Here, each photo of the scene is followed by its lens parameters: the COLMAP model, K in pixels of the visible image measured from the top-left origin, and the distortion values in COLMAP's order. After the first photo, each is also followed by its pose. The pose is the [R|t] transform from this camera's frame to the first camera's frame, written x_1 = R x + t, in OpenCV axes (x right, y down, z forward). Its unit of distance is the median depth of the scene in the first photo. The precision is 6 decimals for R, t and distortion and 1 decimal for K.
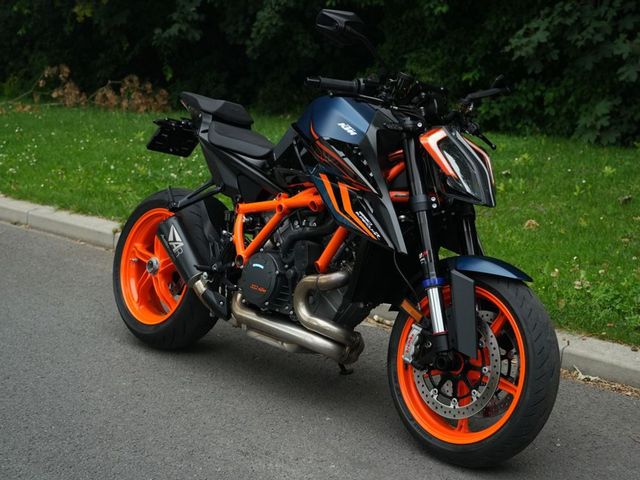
lens RADIAL K [[1005.8, 0, 320.0], [0, 1005.8, 240.0], [0, 0, 1]] dist [-0.083837, 0.875523]
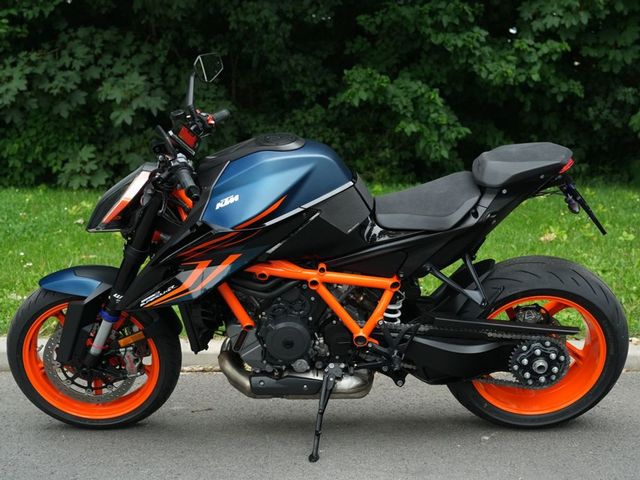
lens RADIAL K [[989.9, 0, 320.0], [0, 989.9, 240.0], [0, 0, 1]] dist [-0.077285, 0.907096]
pose [[0.721067, -0.113586, 0.683492, -0.654304], [0.147748, 0.988989, 0.008485, -0.039797], [-0.676930, 0.094866, 0.729909, 0.255891]]
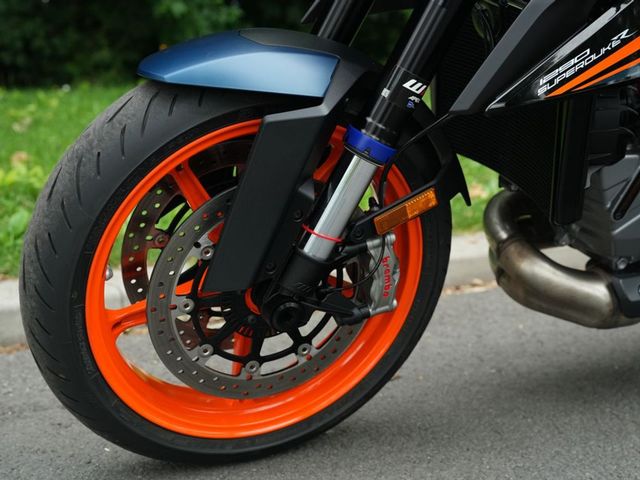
lens RADIAL K [[1005.8, 0, 320.0], [0, 1005.8, 240.0], [0, 0, 1]] dist [-0.083837, 0.875523]
pose [[0.345491, -0.186229, 0.919758, -0.493095], [0.205405, 0.971352, 0.119519, -0.003064], [-0.915667, 0.147630, 0.373845, 1.007578]]
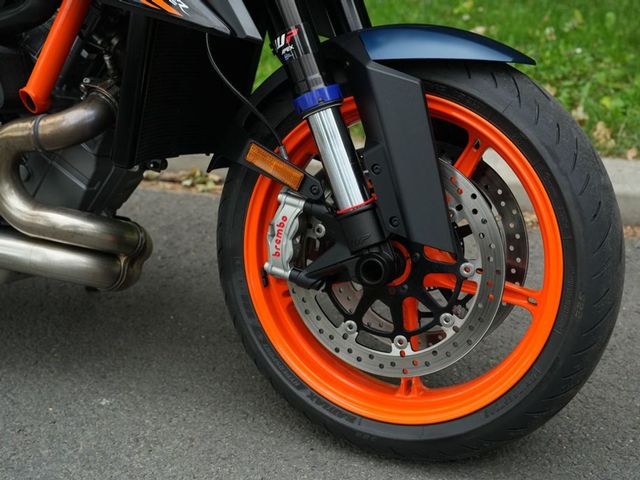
lens RADIAL K [[1005.8, 0, 320.0], [0, 1005.8, 240.0], [0, 0, 1]] dist [-0.083837, 0.875523]
pose [[0.921937, -0.199097, 0.332254, -0.043570], [0.128489, 0.966412, 0.222574, 0.003535], [-0.365408, -0.162508, 0.916552, 0.523513]]
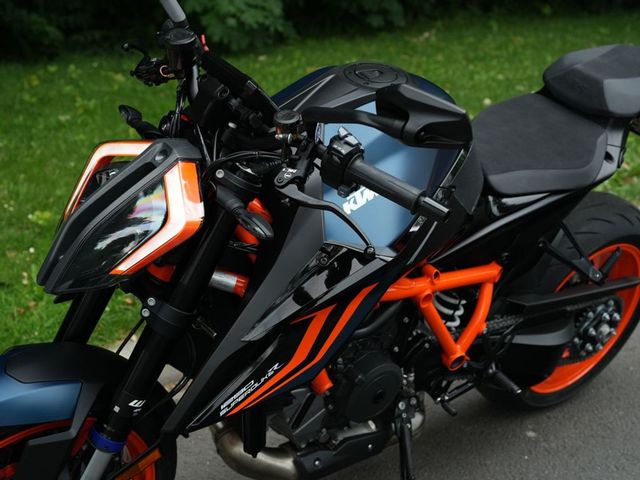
lens RADIAL K [[1005.8, 0, 320.0], [0, 1005.8, 240.0], [0, 0, 1]] dist [-0.083837, 0.875523]
pose [[0.135453, -0.302896, 0.943348, -0.587968], [0.207297, 0.939715, 0.271964, -0.205414], [-0.968855, 0.158715, 0.190077, 0.901045]]
